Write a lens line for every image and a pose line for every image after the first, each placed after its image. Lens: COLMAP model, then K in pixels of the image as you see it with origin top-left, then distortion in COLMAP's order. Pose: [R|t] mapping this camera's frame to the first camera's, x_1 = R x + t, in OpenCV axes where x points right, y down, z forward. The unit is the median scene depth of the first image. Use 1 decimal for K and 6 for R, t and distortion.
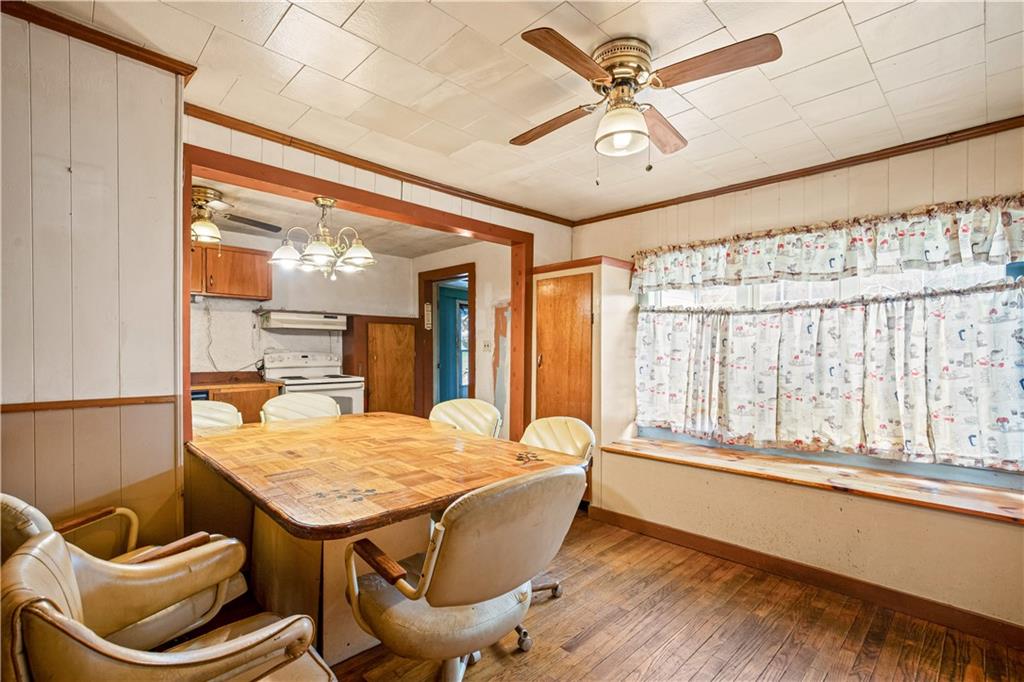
lens RADIAL K [[475.9, 0, 501.1], [0, 475.9, 350.7], [0, 0, 1]] dist [-0.017613, 0.005652]
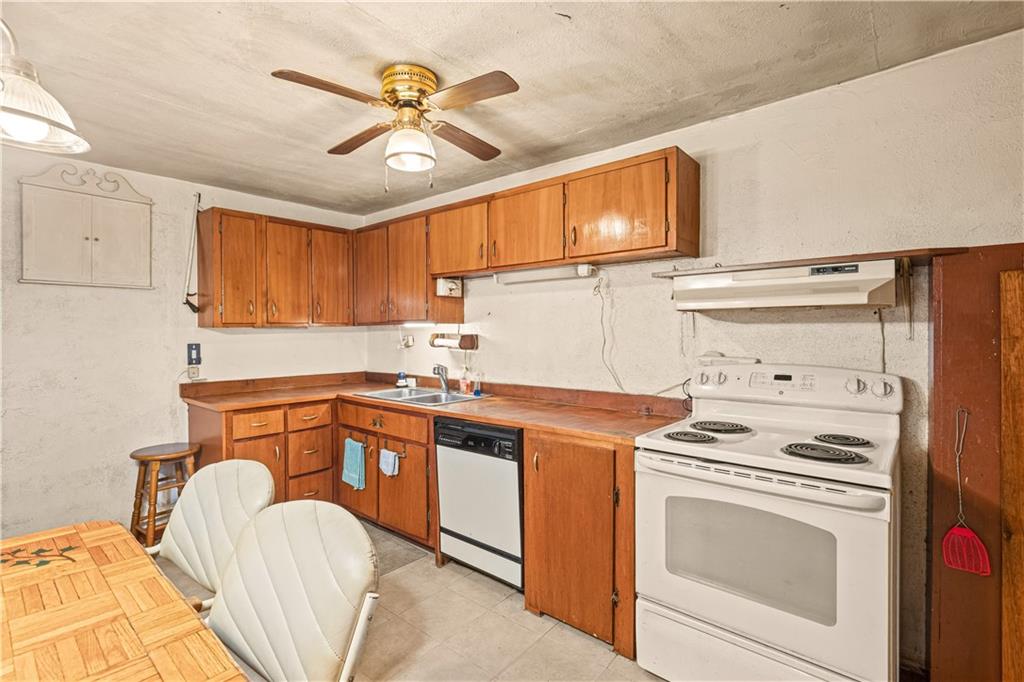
lens RADIAL K [[475.9, 0, 494.3], [0, 475.9, 333.7], [0, 0, 1]] dist [-0.017613, 0.005652]
pose [[0.103960, -0.000766, -0.994581, -0.042178], [0.007906, 0.999969, 0.000056, -0.028056], [0.994550, -0.007869, 0.103963, 0.765771]]
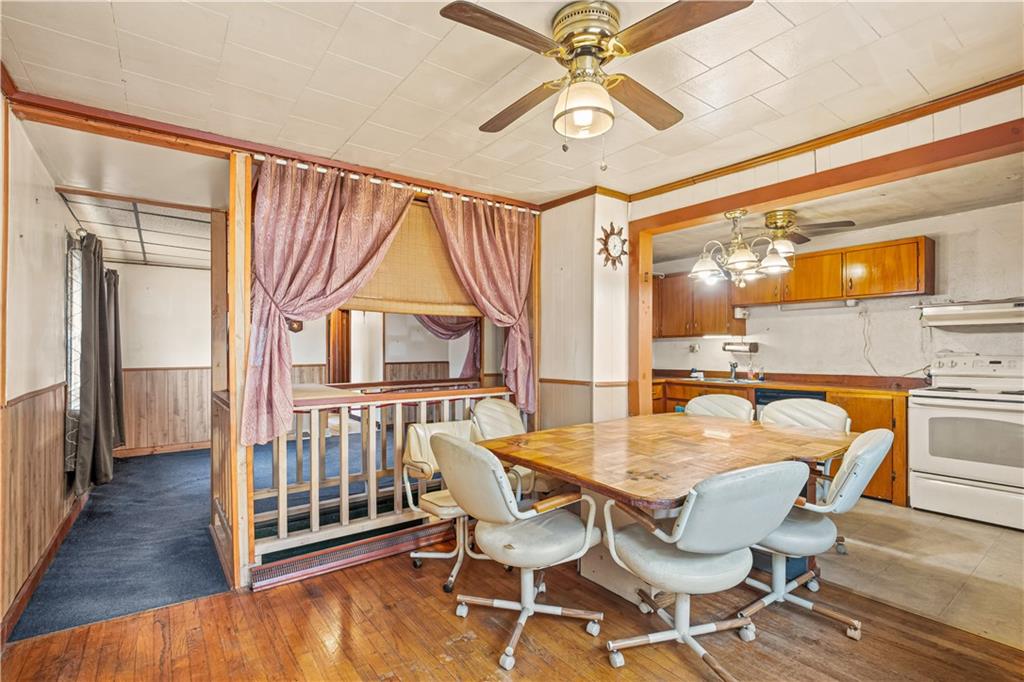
lens RADIAL K [[475.9, 0, 515.4], [0, 475.9, 347.3], [0, 0, 1]] dist [-0.017613, 0.005652]
pose [[-0.114321, -0.011221, -0.993381, 0.420932], [0.004555, 0.999920, -0.011819, -0.005523], [0.993433, -0.005876, -0.114260, 0.371196]]
